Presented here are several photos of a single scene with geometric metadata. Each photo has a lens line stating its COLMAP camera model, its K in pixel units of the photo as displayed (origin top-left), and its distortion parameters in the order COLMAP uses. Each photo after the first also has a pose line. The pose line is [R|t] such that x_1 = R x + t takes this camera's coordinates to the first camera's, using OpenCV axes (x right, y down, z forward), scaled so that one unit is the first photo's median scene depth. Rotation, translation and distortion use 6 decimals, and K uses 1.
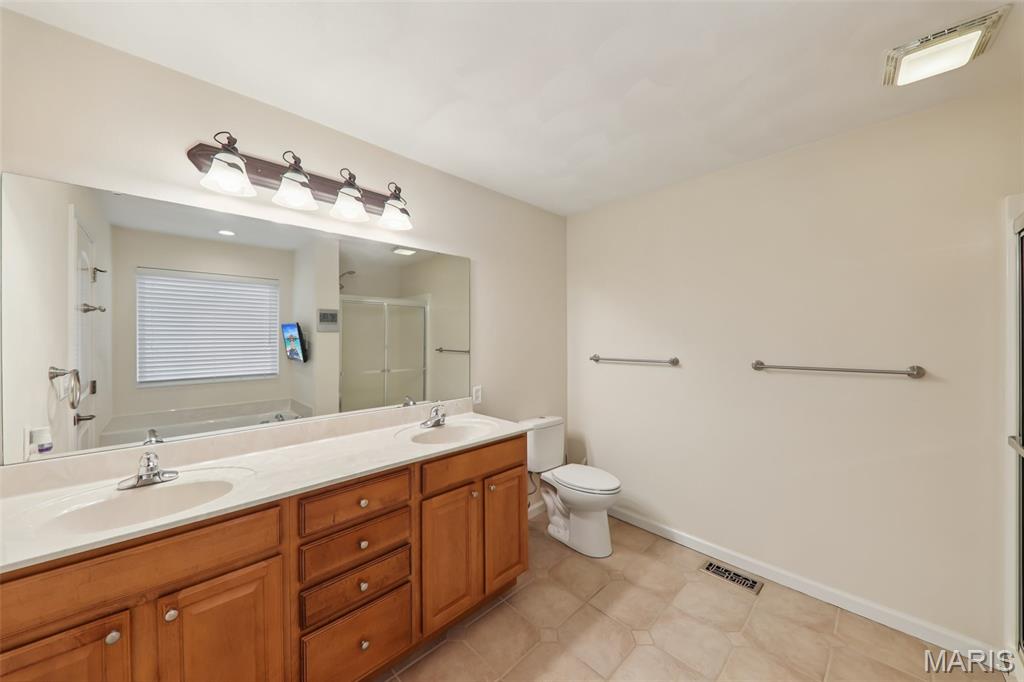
lens RADIAL K [[363.1, 0, 510.5], [0, 363.1, 335.2], [0, 0, 1]] dist [-0.009189, -0.000211]
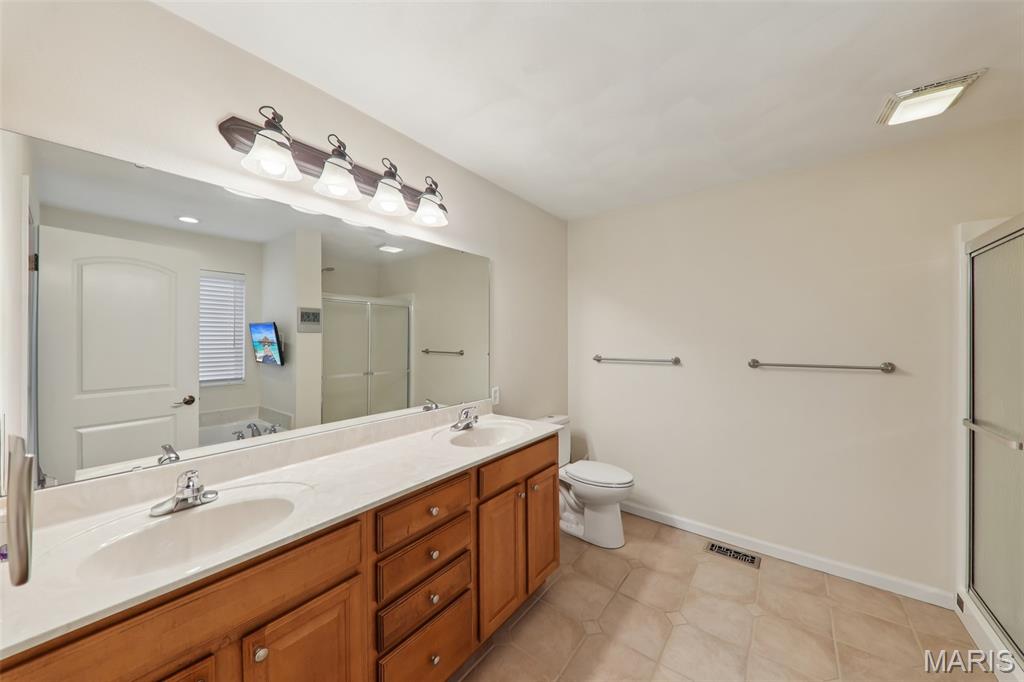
lens RADIAL K [[359.2, 0, 512.4], [0, 359.2, 336.9], [0, 0, 1]] dist [-0.009740, 0.000038]
pose [[0.987993, 0.001823, 0.154491, -0.261730], [-0.001848, 0.999998, 0.000015, 0.003526], [-0.154491, -0.000300, 0.987994, 0.027858]]
